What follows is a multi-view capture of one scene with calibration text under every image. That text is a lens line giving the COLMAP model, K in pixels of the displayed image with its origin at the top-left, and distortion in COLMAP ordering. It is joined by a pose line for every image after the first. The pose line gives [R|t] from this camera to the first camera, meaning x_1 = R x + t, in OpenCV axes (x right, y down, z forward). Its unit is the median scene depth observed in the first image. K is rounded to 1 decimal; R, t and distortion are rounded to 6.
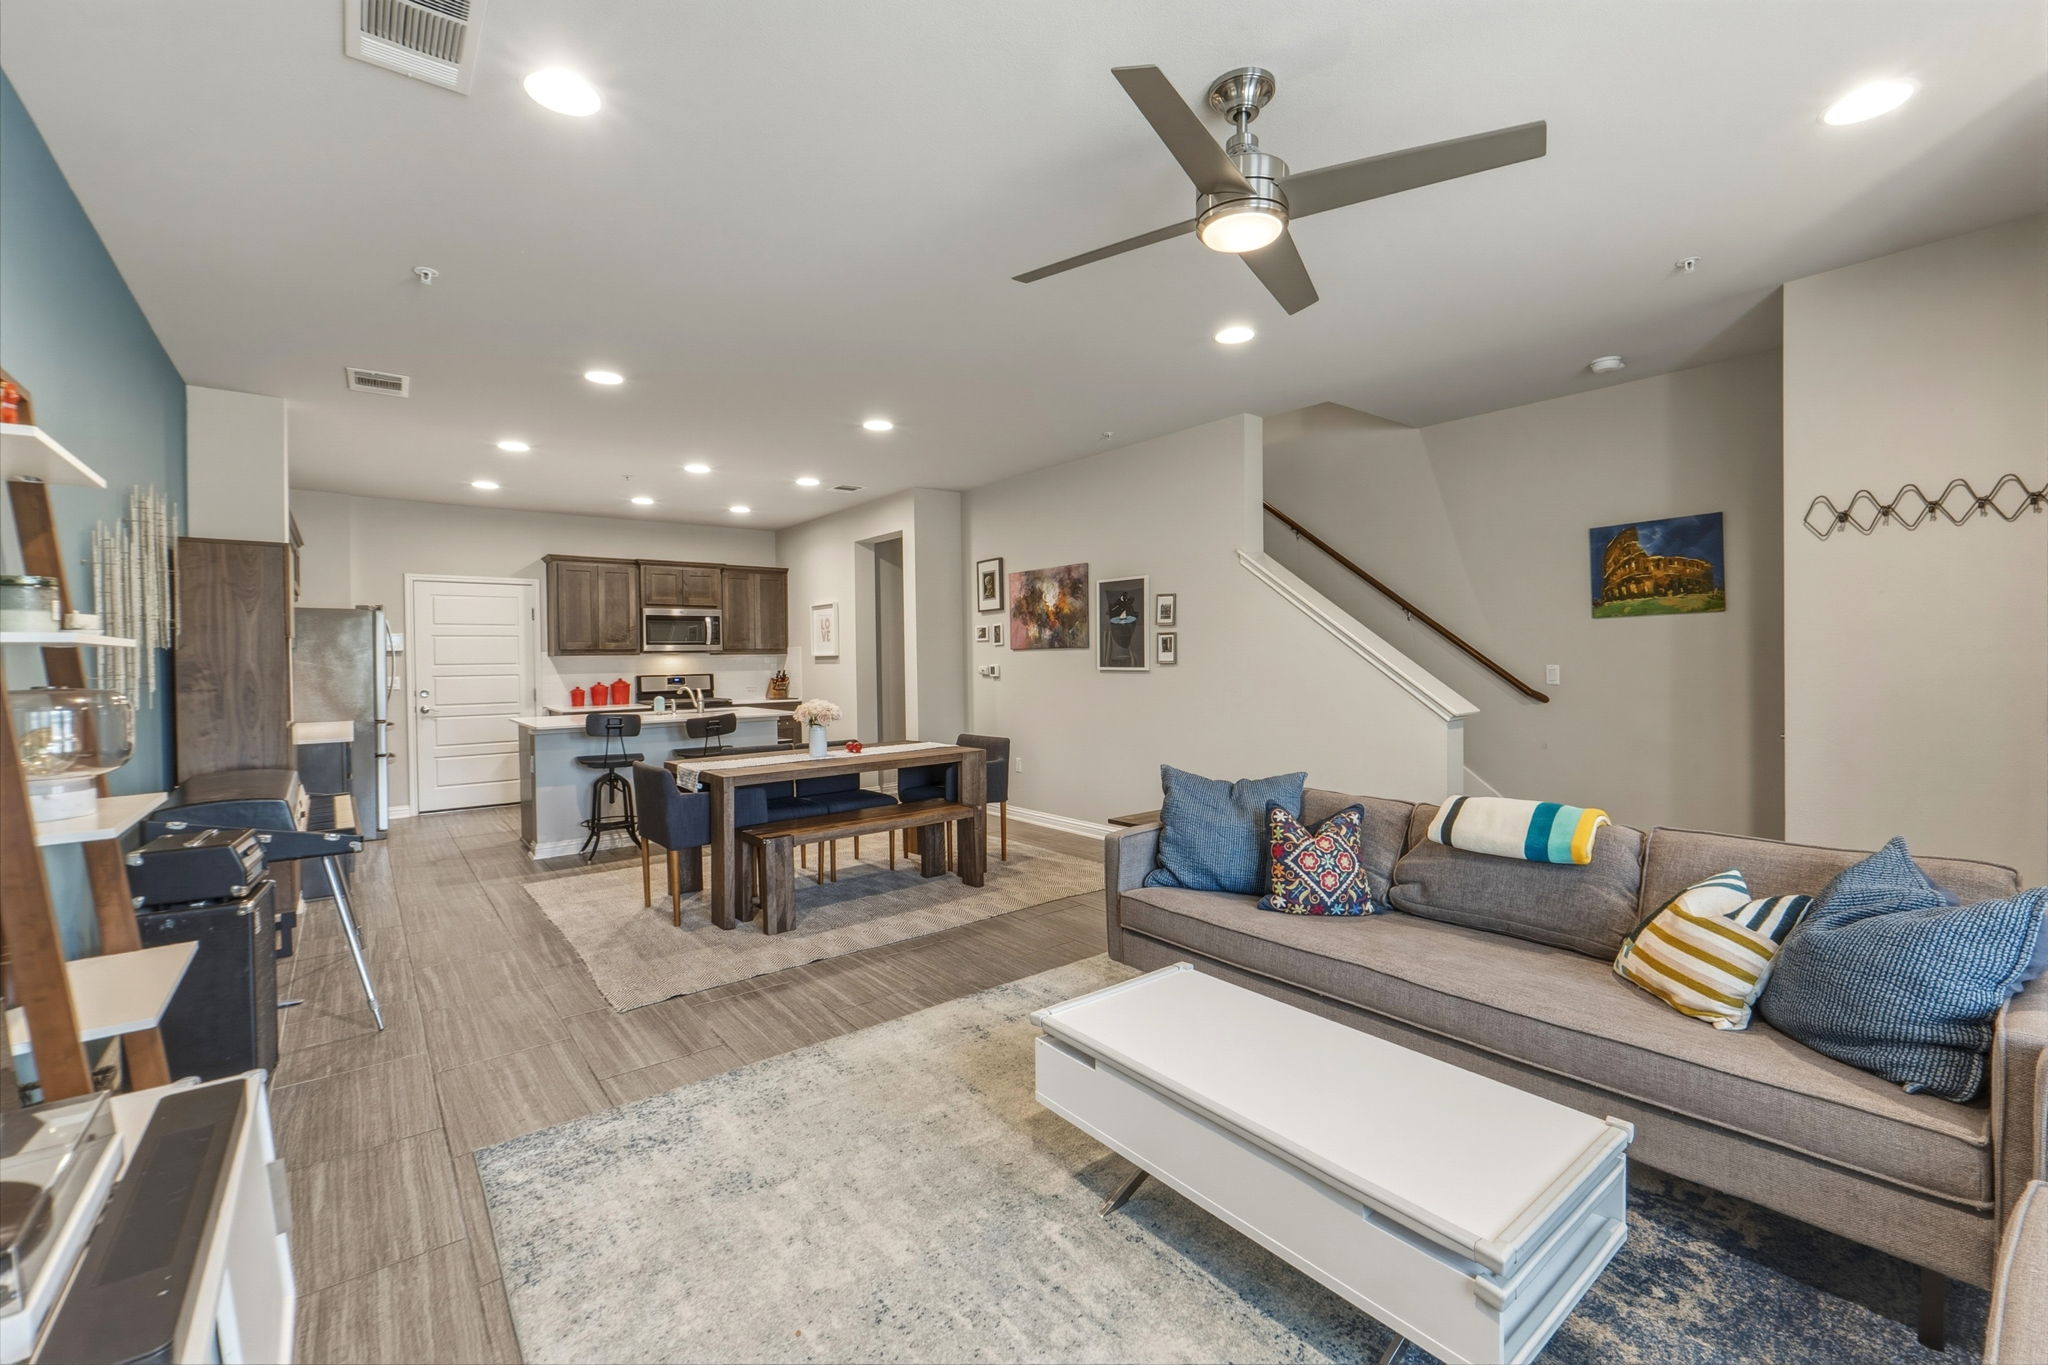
lens RADIAL K [[862.3, 0, 1024.5], [0, 862.3, 668.1], [0, 0, 1]] dist [-0.006853, -0.000299]
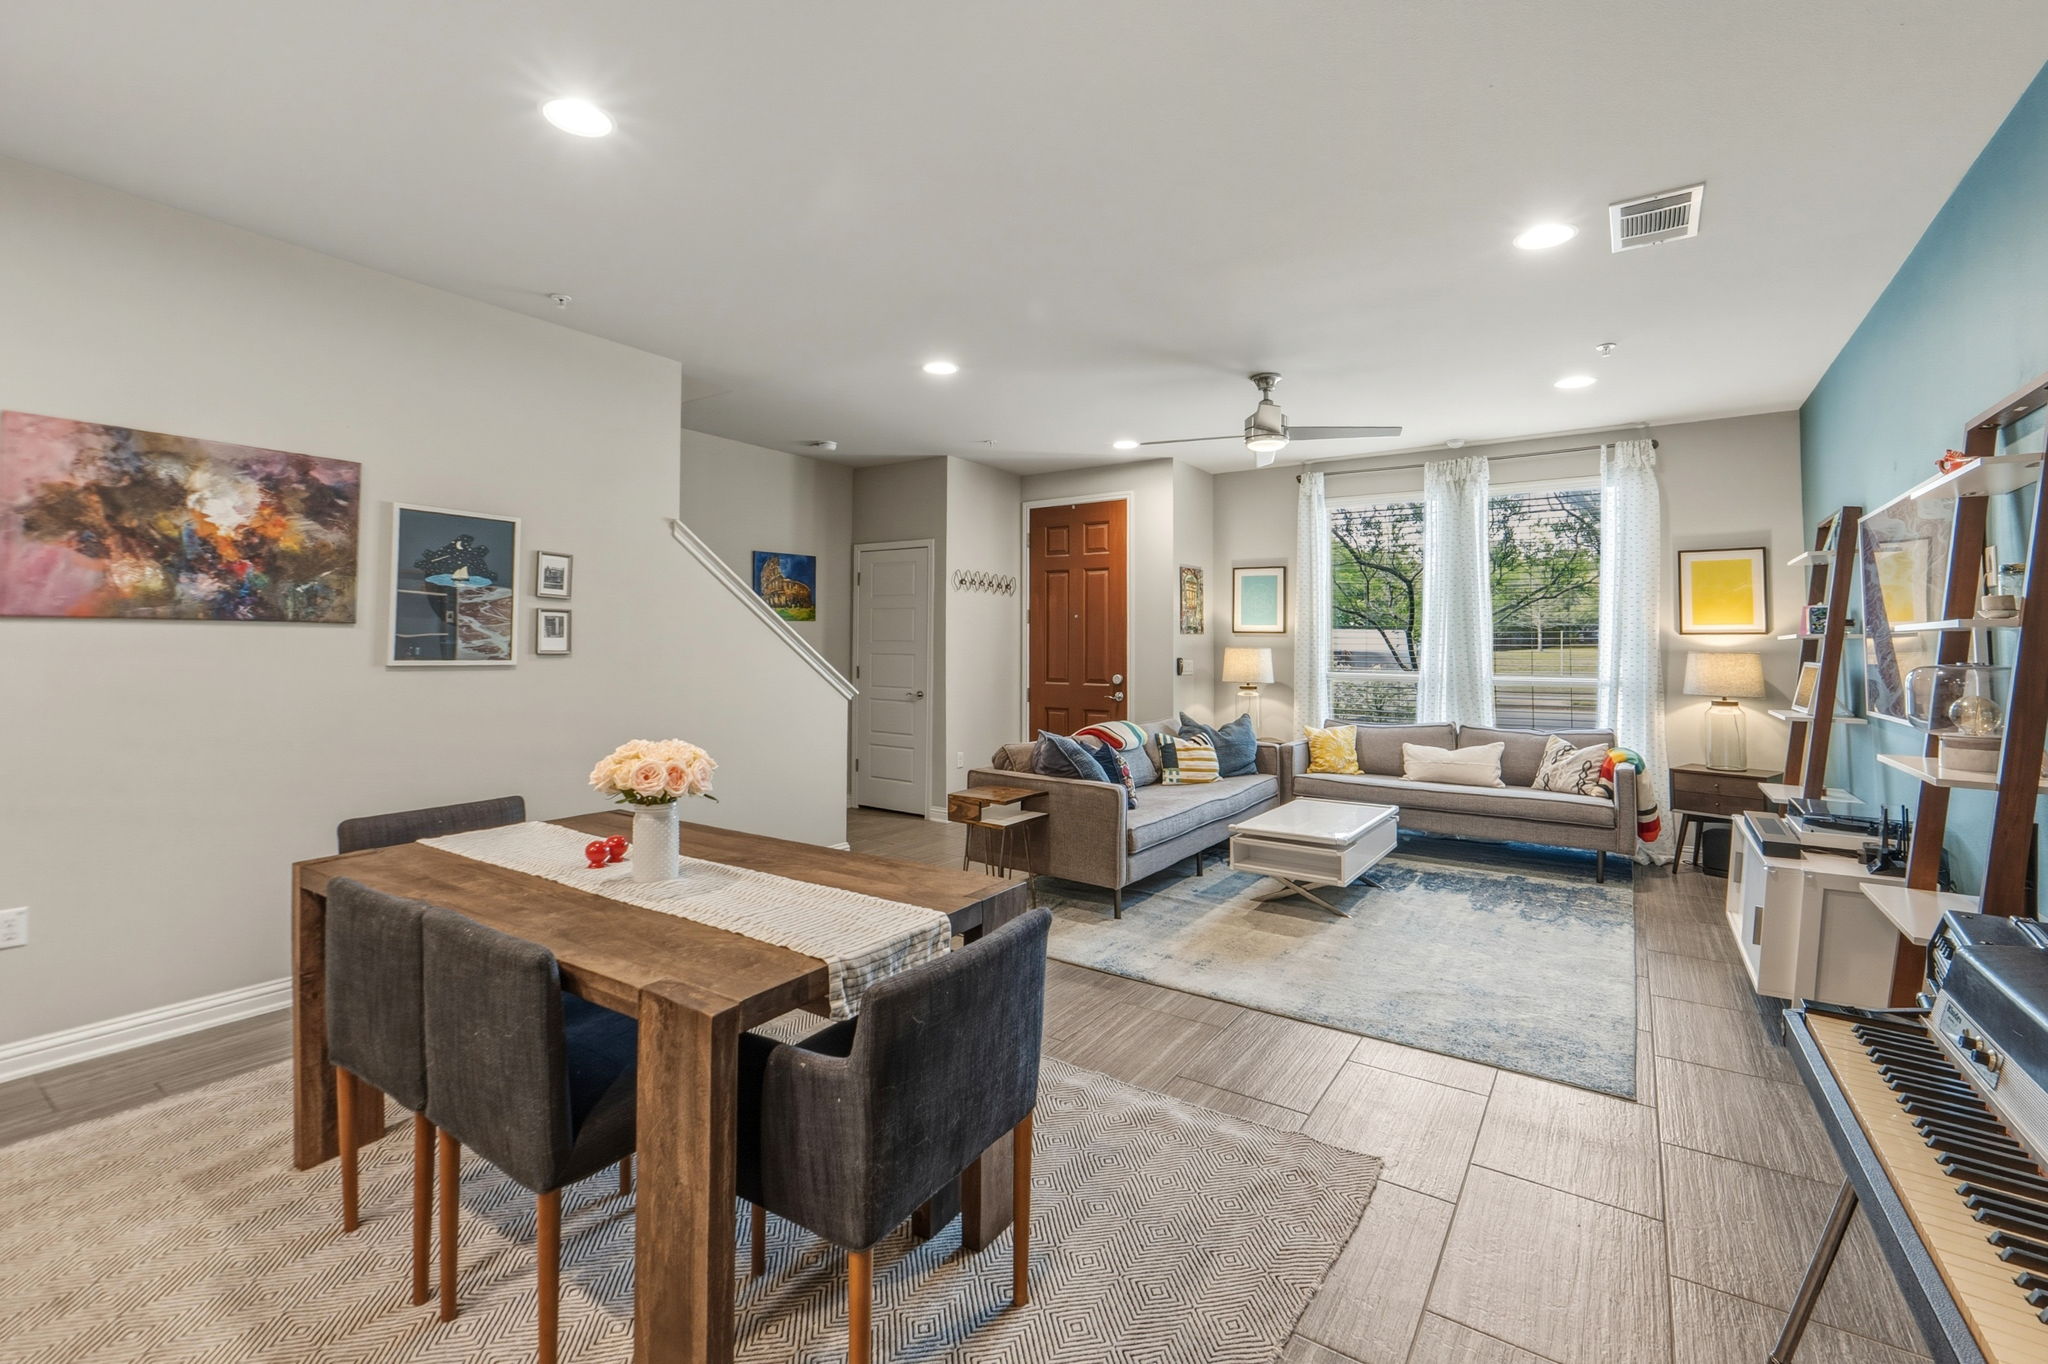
lens RADIAL K [[875.4, 0, 1022.0], [0, 875.4, 615.3], [0, 0, 1]] dist [-0.008411, -0.000205]
pose [[-0.292482, 0.046011, 0.955164, -0.518989], [0.008604, 0.998928, -0.045485, -0.000977], [-0.956232, -0.005085, -0.292564, 0.718789]]
